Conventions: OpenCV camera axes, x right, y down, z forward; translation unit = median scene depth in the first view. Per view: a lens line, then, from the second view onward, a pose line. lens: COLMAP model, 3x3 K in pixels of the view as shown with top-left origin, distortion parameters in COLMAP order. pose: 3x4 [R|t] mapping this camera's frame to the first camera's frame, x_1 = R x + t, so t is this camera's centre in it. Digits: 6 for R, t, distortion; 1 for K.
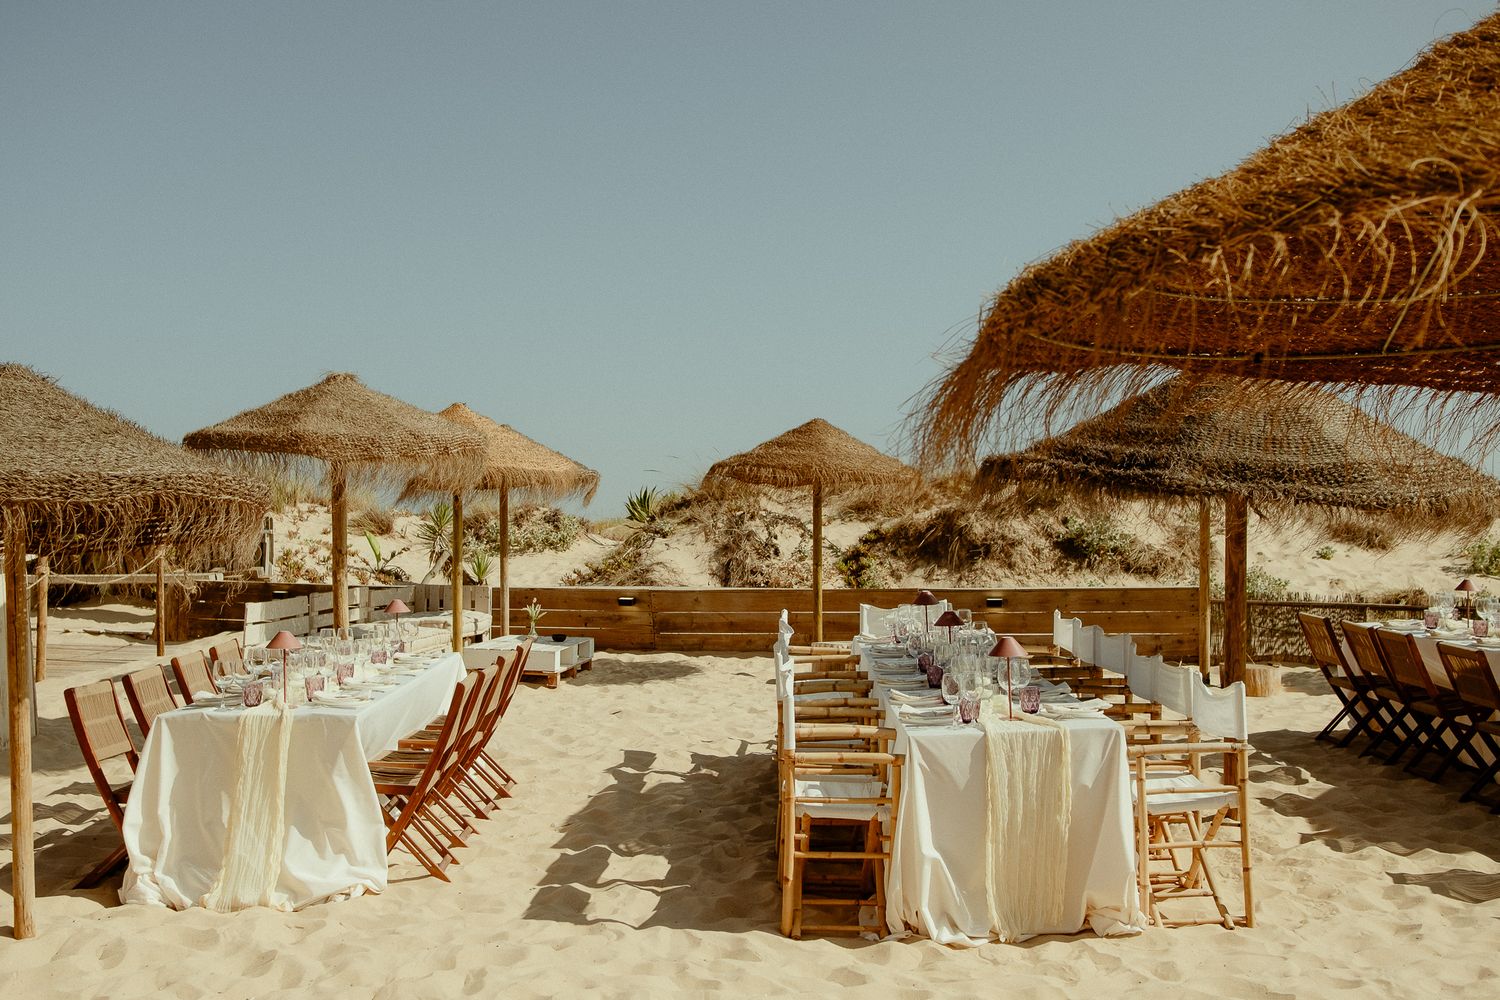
lens RADIAL K [[1515.5, 0, 750.0], [0, 1515.5, 500.0], [0, 0, 1]] dist [0.006244, 0.020807]
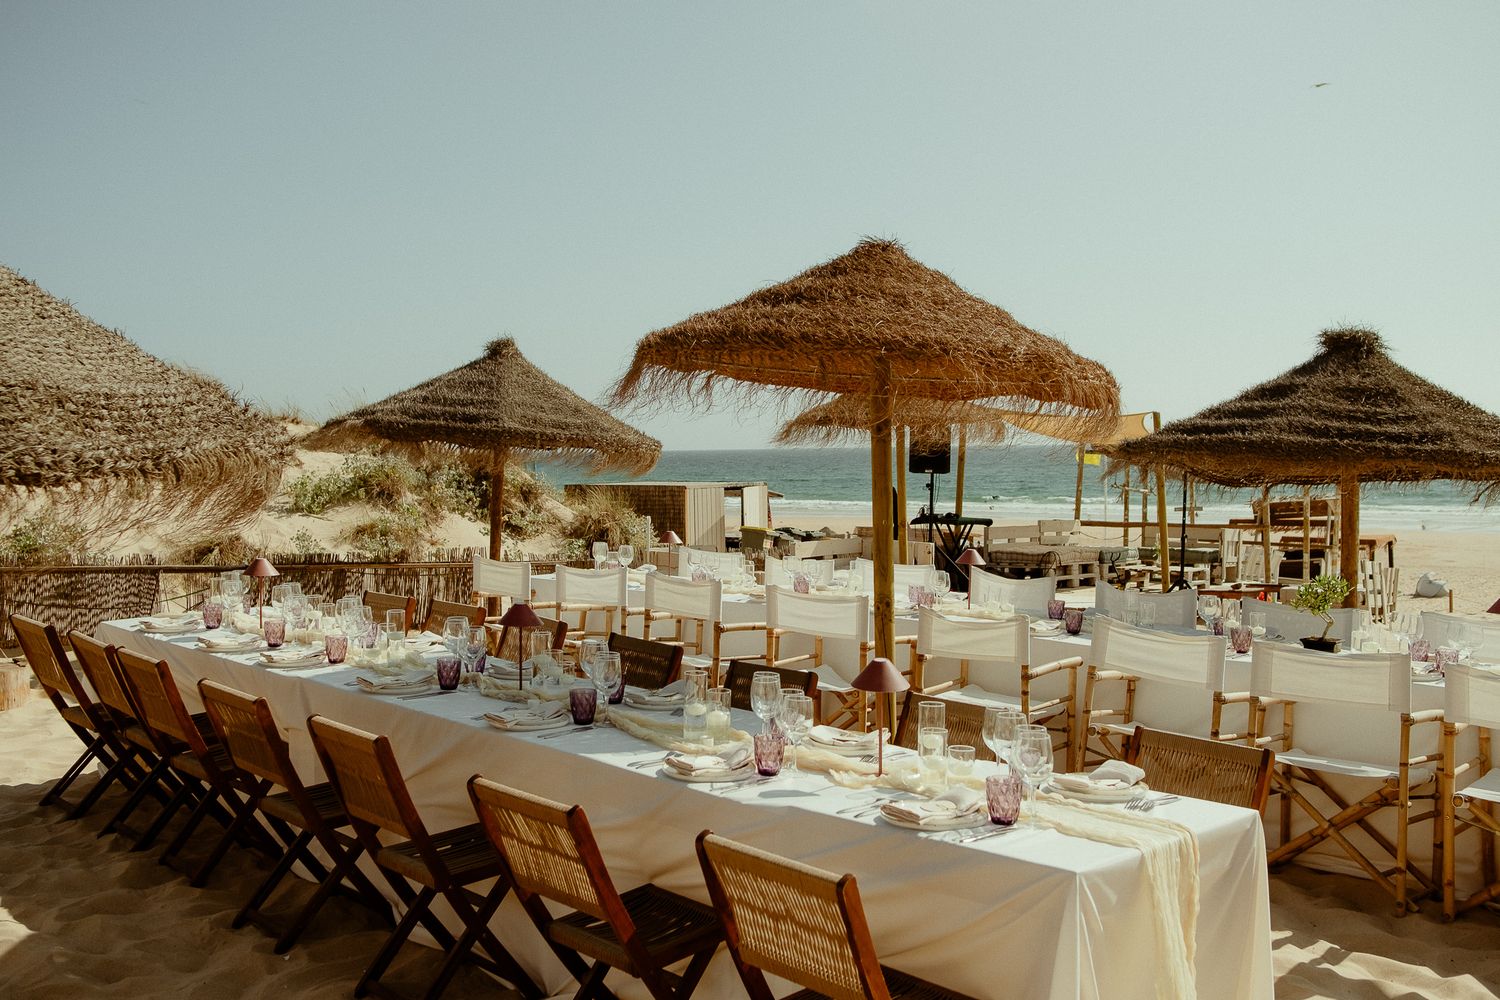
lens RADIAL K [[1515.5, 0, 750.0], [0, 1515.5, 500.0], [0, 0, 1]] dist [0.006244, 0.020807]
pose [[0.752489, -0.015926, 0.658412, 0.194064], [-0.023952, 0.998384, 0.051524, -0.014271], [-0.658169, -0.054542, 0.750892, 0.354138]]
